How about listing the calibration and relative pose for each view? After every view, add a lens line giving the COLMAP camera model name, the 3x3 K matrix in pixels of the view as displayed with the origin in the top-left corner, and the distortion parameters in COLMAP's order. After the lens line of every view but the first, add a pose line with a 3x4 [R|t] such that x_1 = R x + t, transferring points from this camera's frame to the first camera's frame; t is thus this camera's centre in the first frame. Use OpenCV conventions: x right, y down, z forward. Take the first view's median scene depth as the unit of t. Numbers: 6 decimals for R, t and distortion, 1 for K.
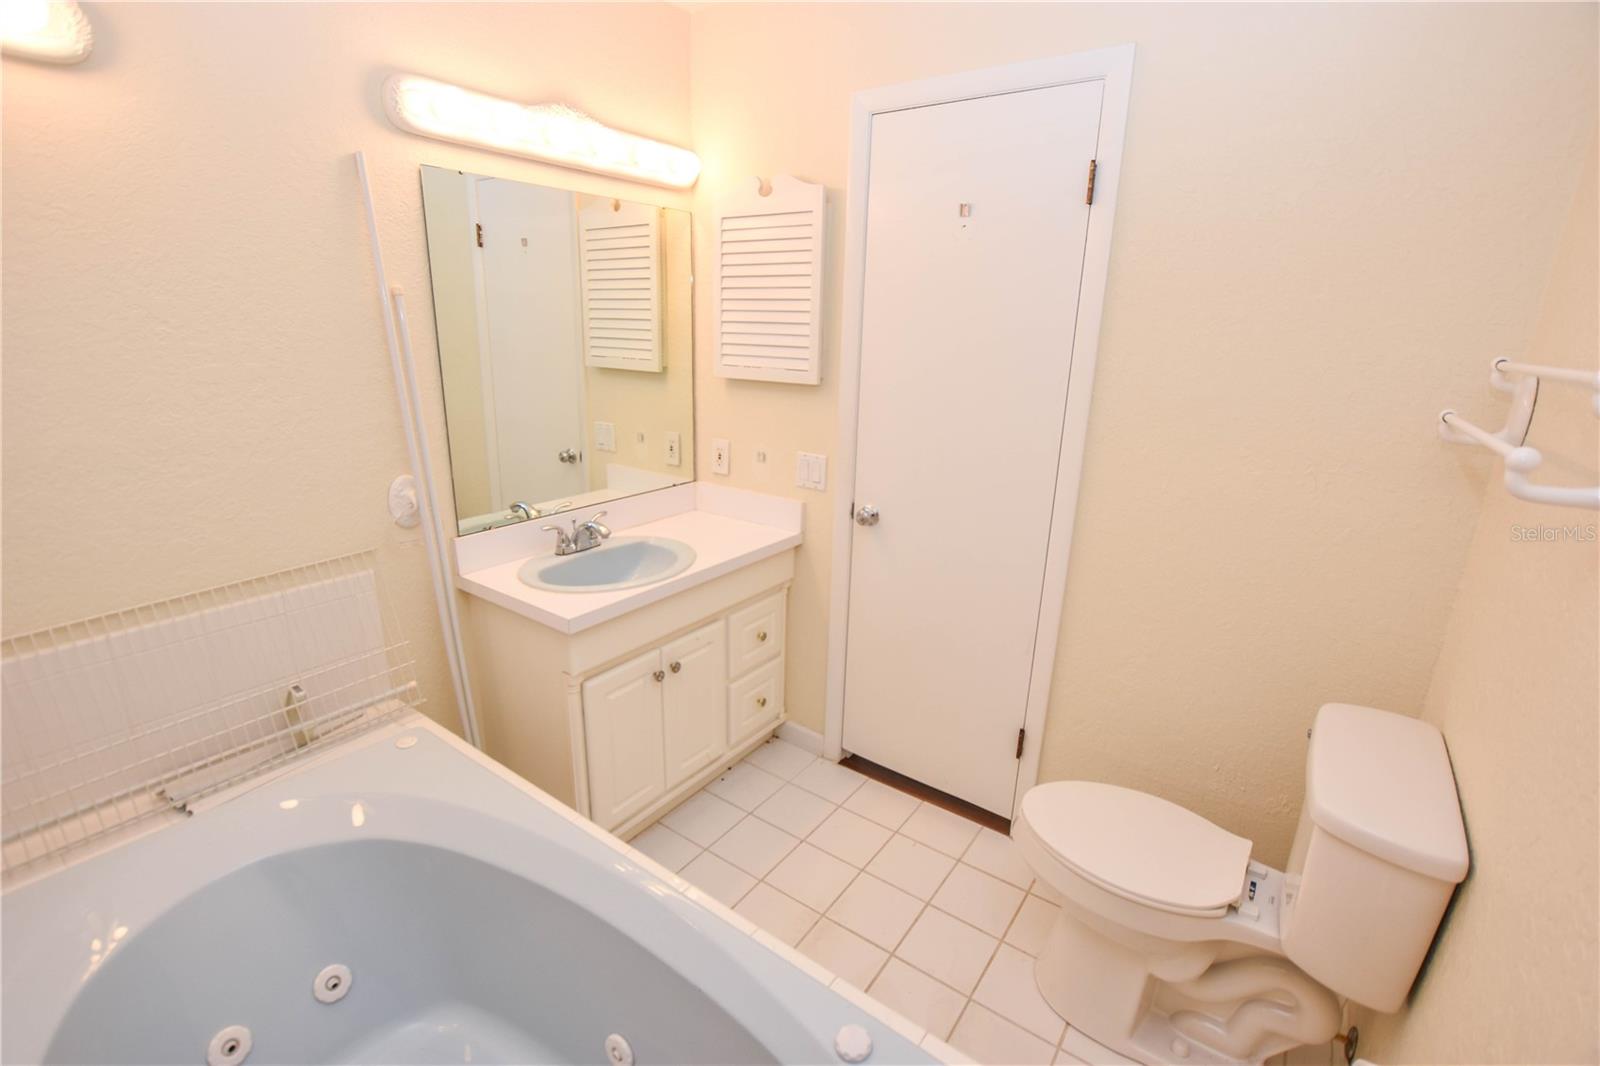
lens RADIAL K [[712.1, 0, 790.0], [0, 712.1, 532.9], [0, 0, 1]] dist [-0.027239, 0.001419]
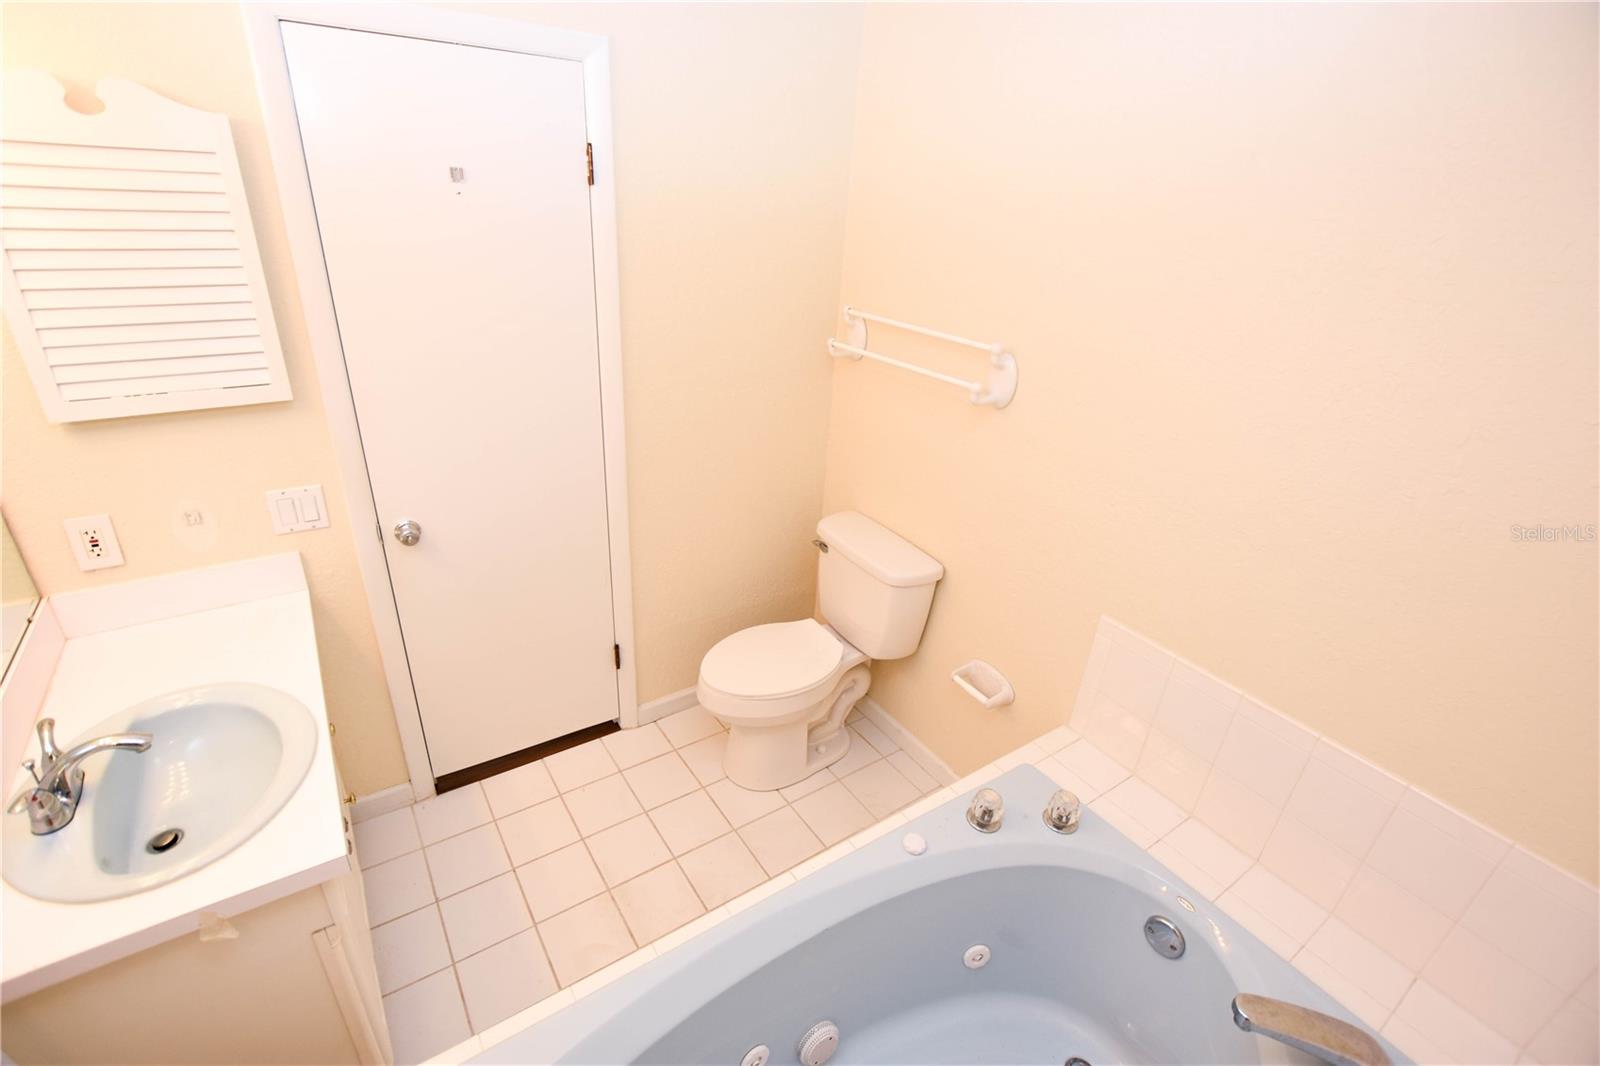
lens RADIAL K [[712.1, 0, 790.0], [0, 712.1, 532.9], [0, 0, 1]] dist [-0.027239, 0.001419]
pose [[0.344085, -0.414186, 0.842648, -0.469831], [0.213463, 0.908454, 0.359366, -0.242276], [-0.914352, 0.056222, 0.400999, 0.255180]]
